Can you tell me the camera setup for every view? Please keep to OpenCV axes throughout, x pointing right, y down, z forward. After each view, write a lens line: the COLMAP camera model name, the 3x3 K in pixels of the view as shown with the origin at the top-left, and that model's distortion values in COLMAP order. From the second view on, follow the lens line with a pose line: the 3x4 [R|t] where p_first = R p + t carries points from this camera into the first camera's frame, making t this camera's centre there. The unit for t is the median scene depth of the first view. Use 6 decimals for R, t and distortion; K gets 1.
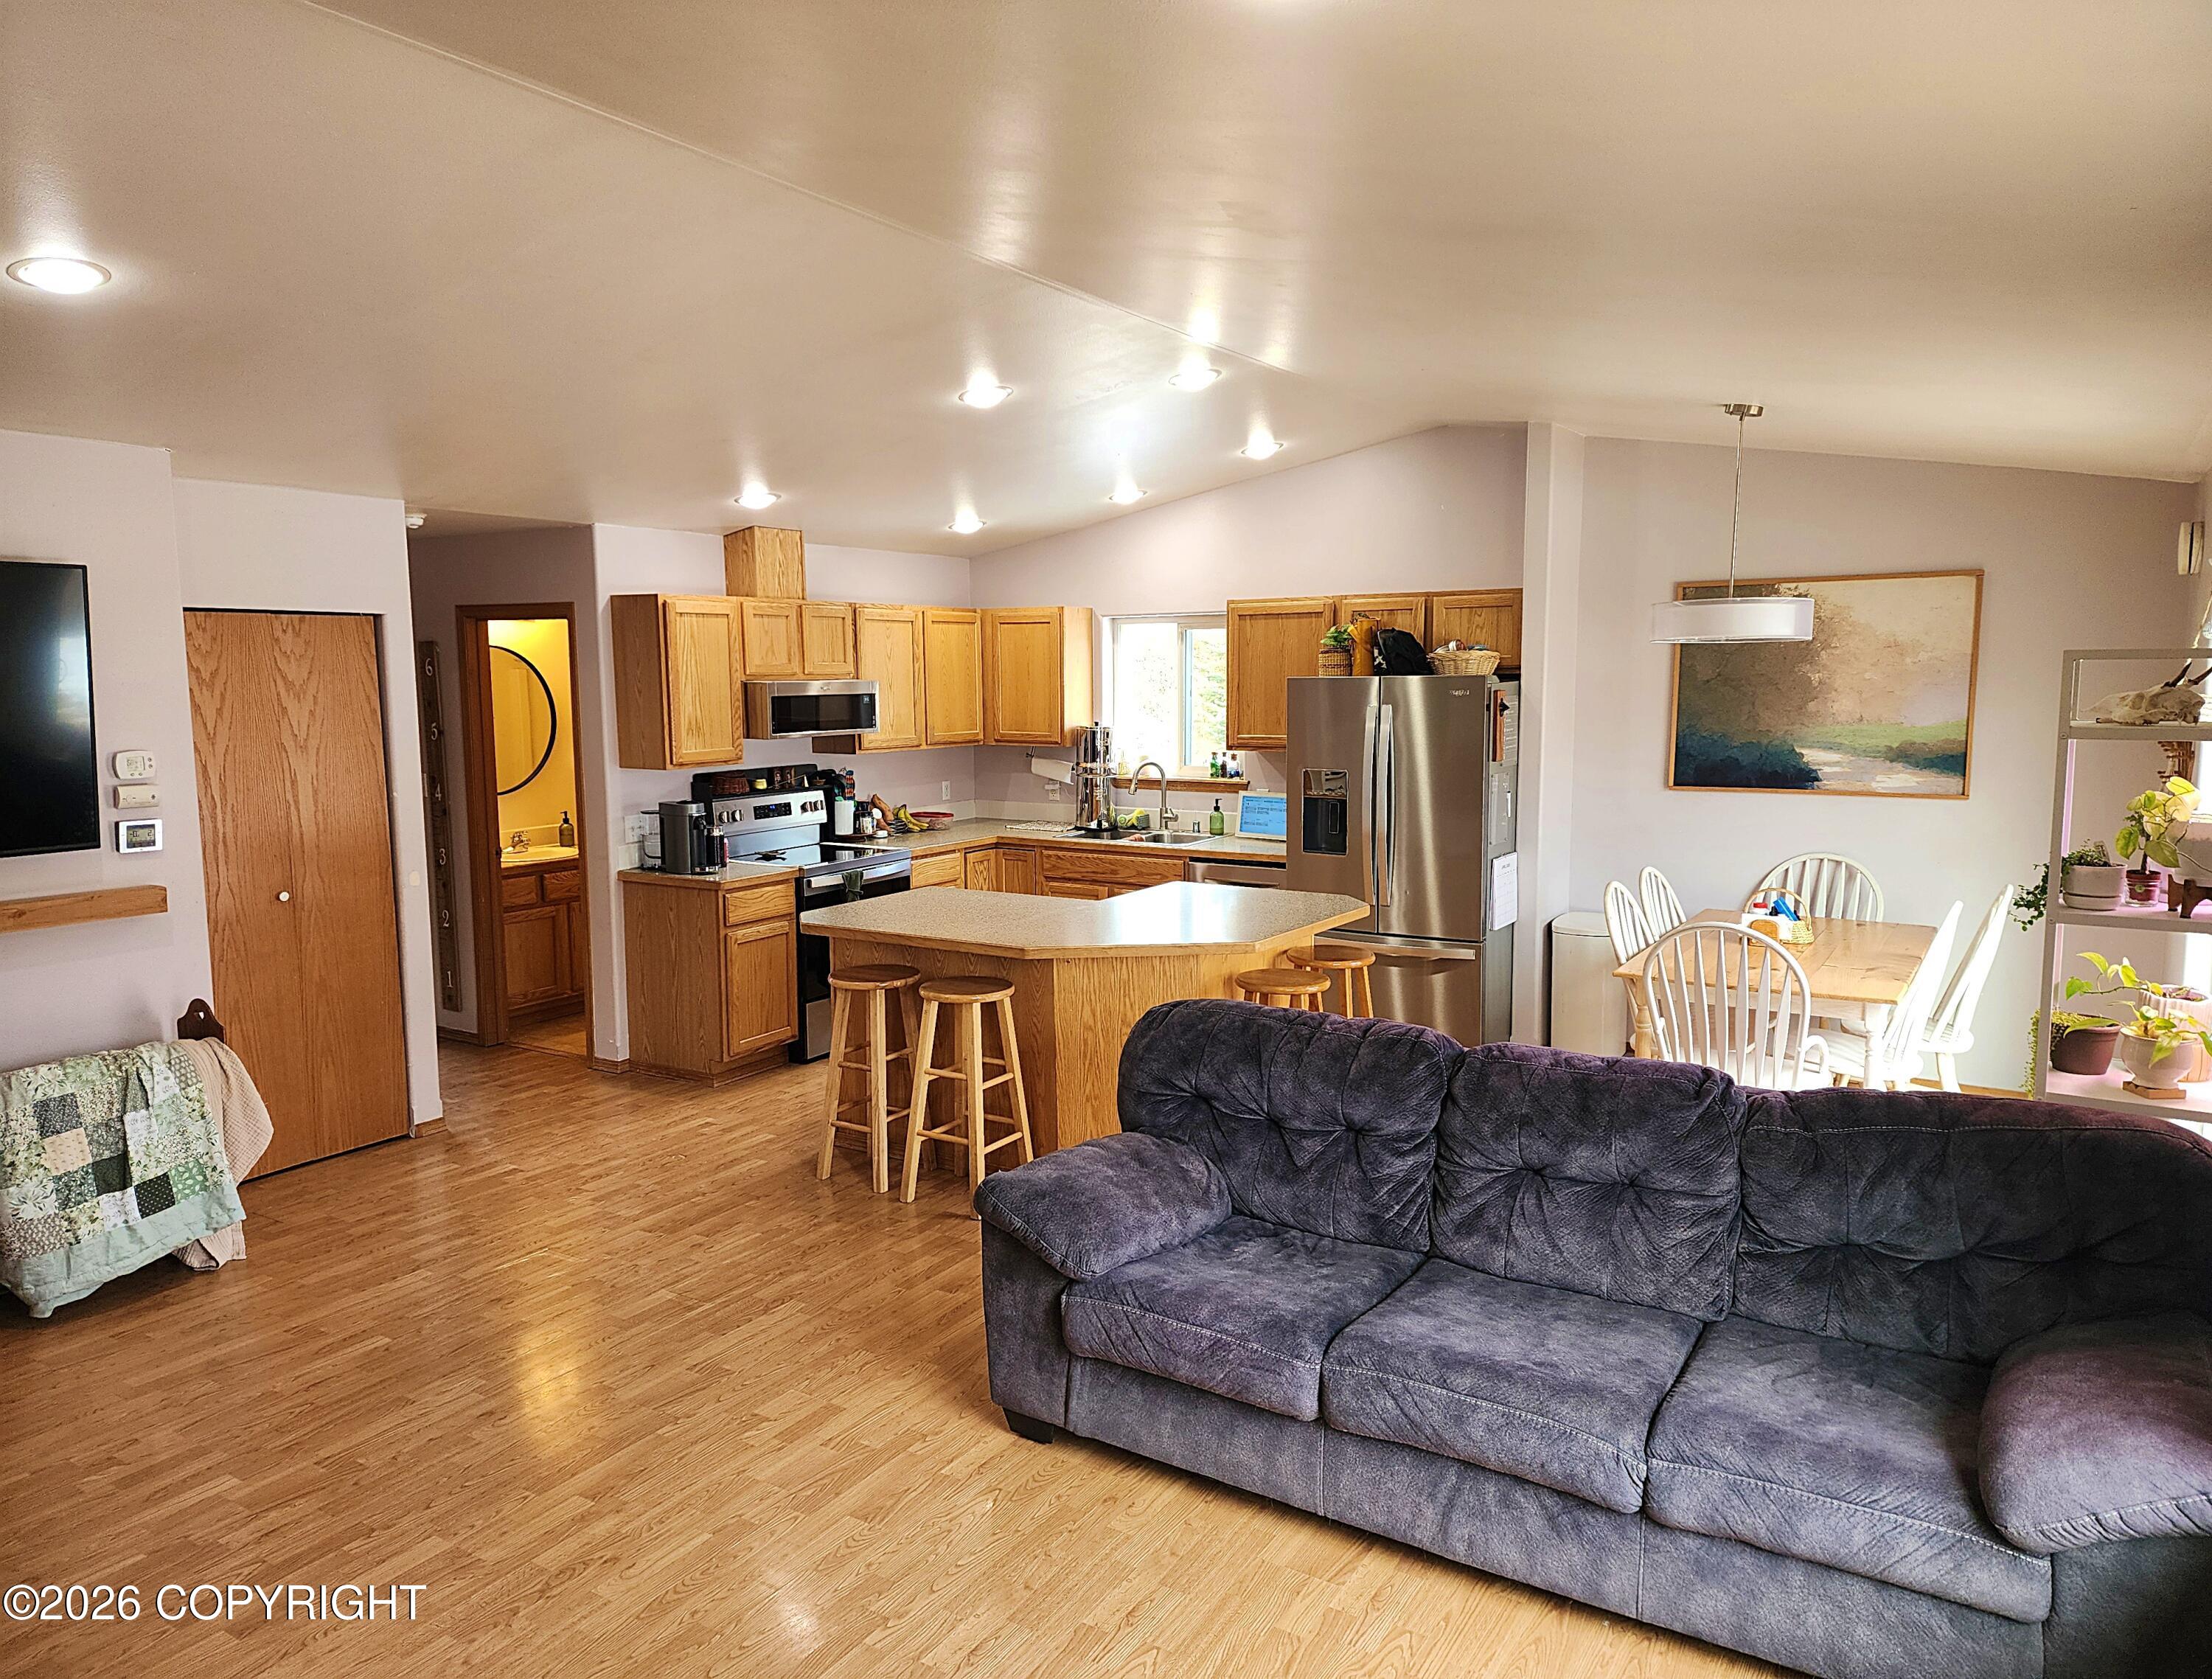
lens RADIAL K [[1474.4, 0, 1106.0], [0, 1474.4, 839.5], [0, 0, 1]] dist [0.045836, -0.001888]
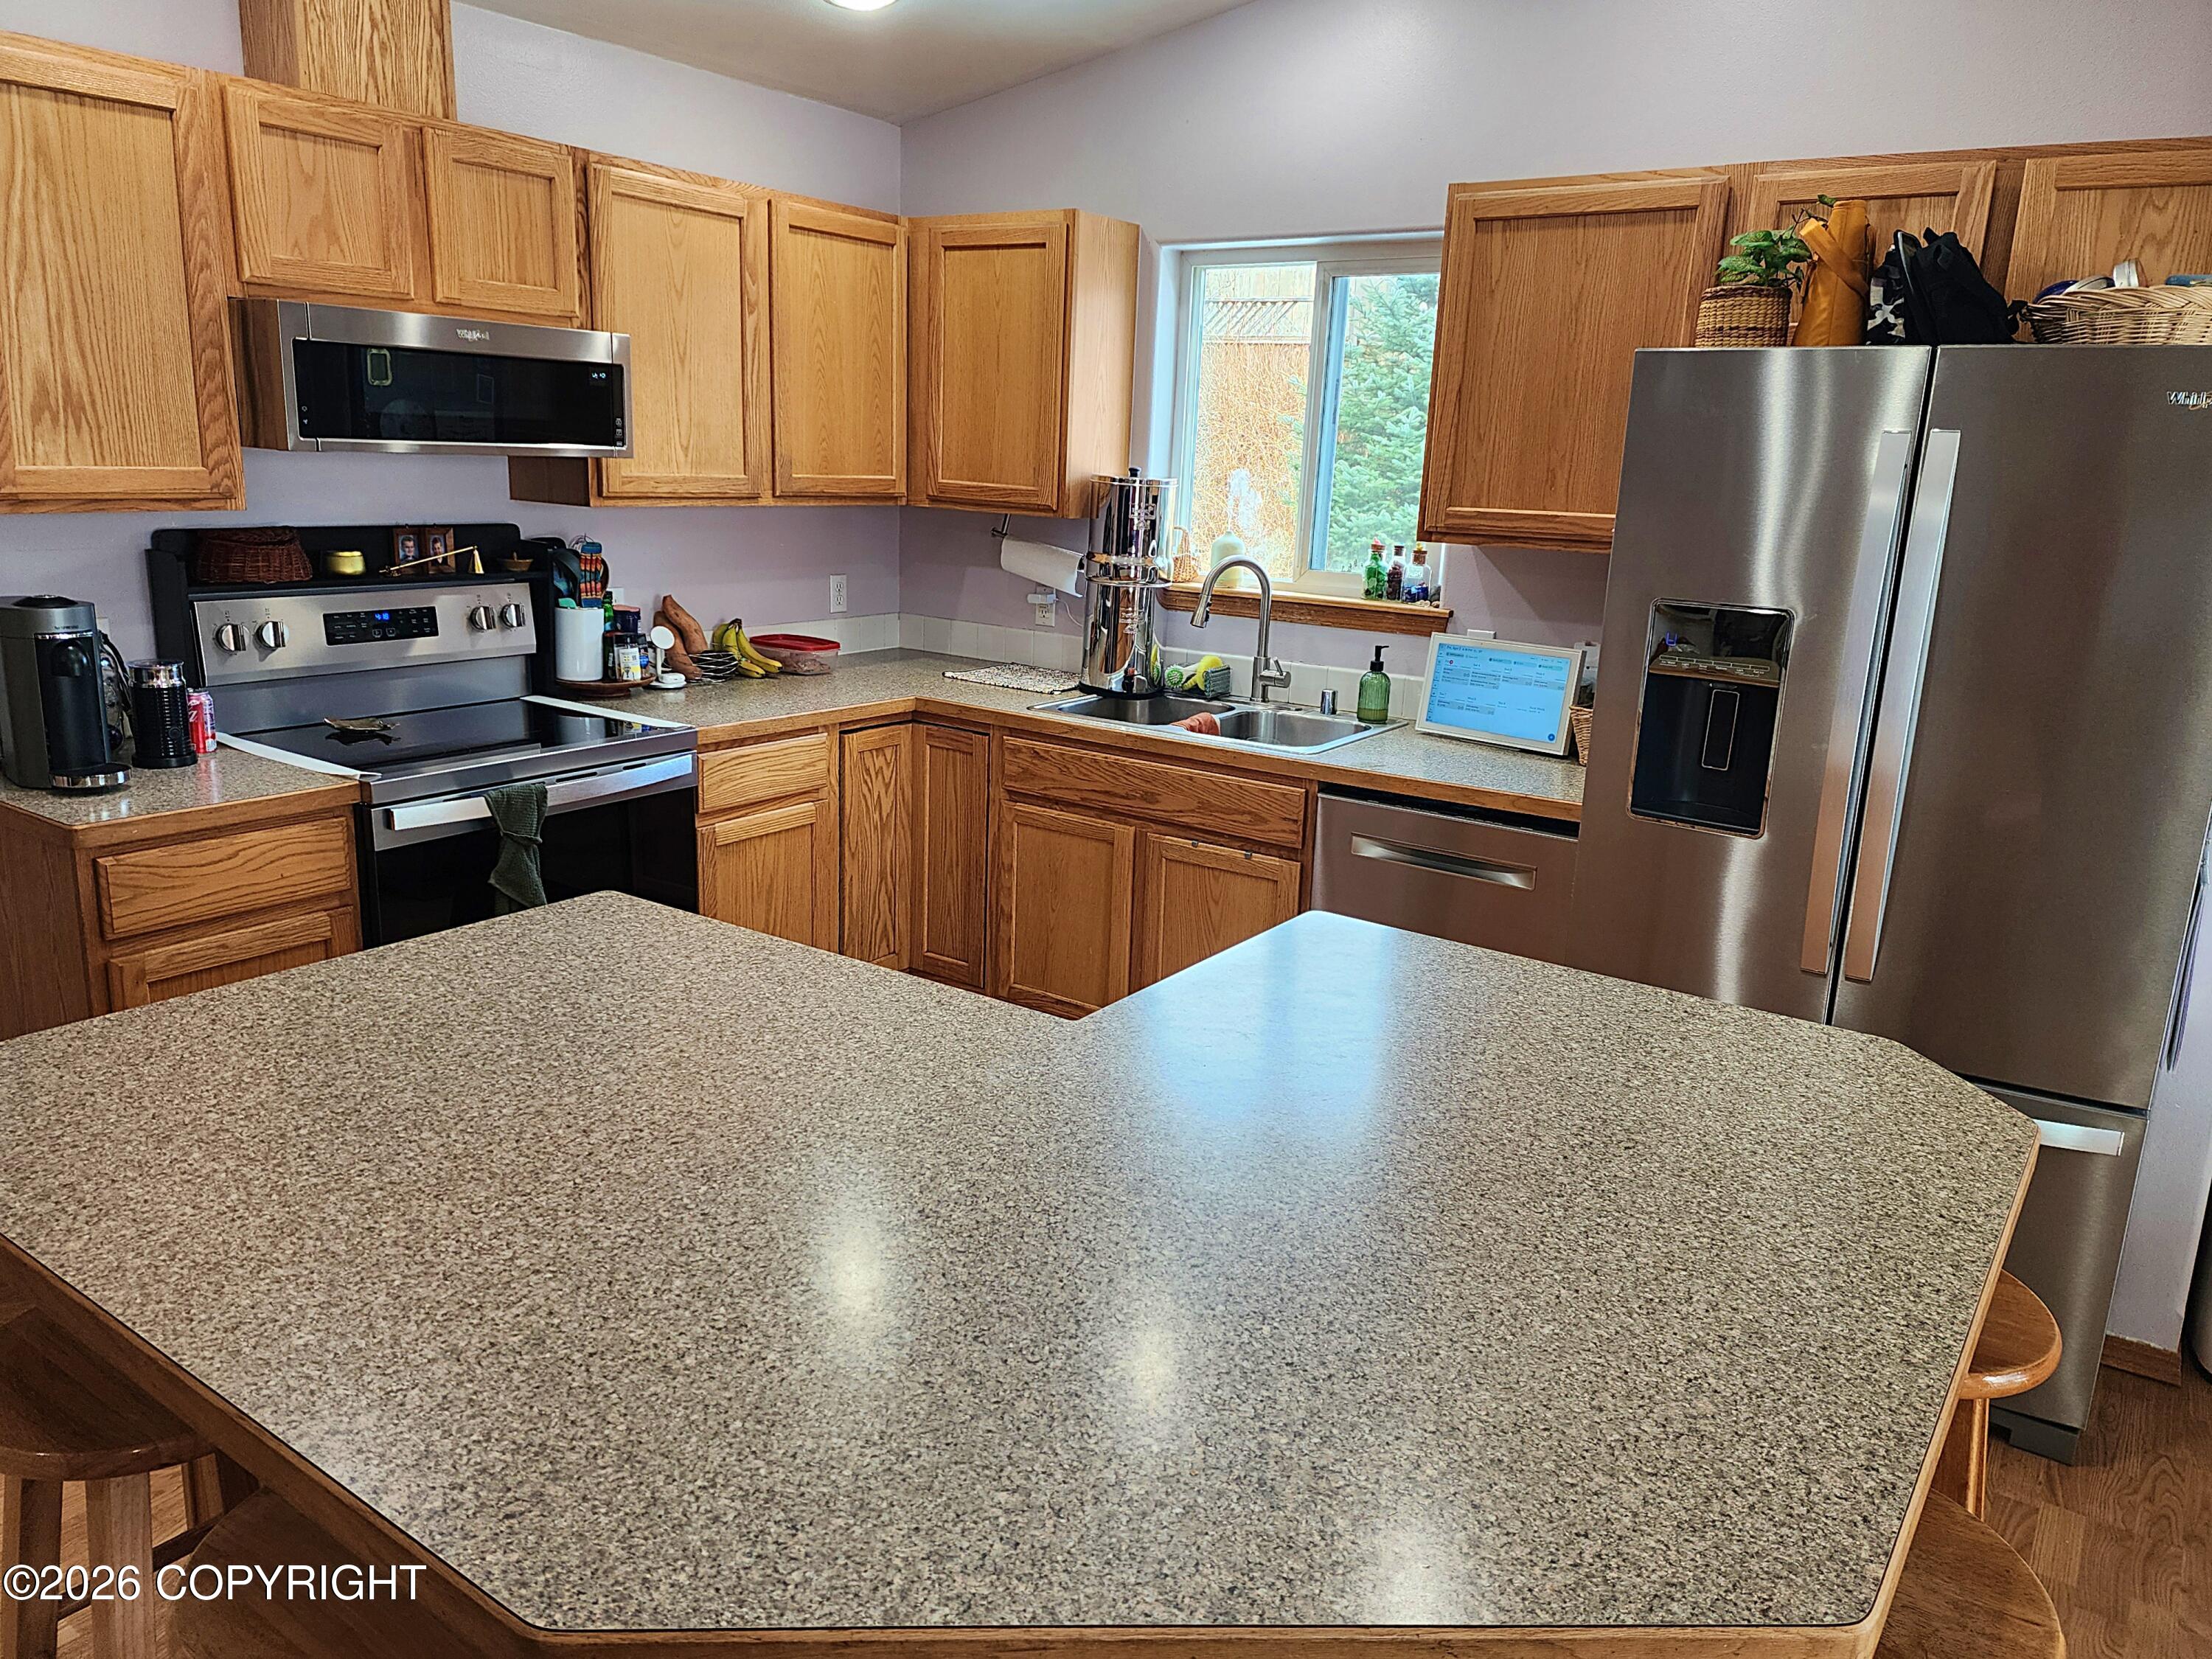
lens RADIAL K [[1533.7, 0, 1106.0], [0, 1533.7, 829.5], [0, 0, 1]] dist [0.069935, -0.144144]
pose [[0.998000, 0.057267, -0.026775, 0.004886], [-0.053521, 0.990811, 0.124216, -0.025715], [0.033642, -0.122535, 0.991894, 0.502306]]
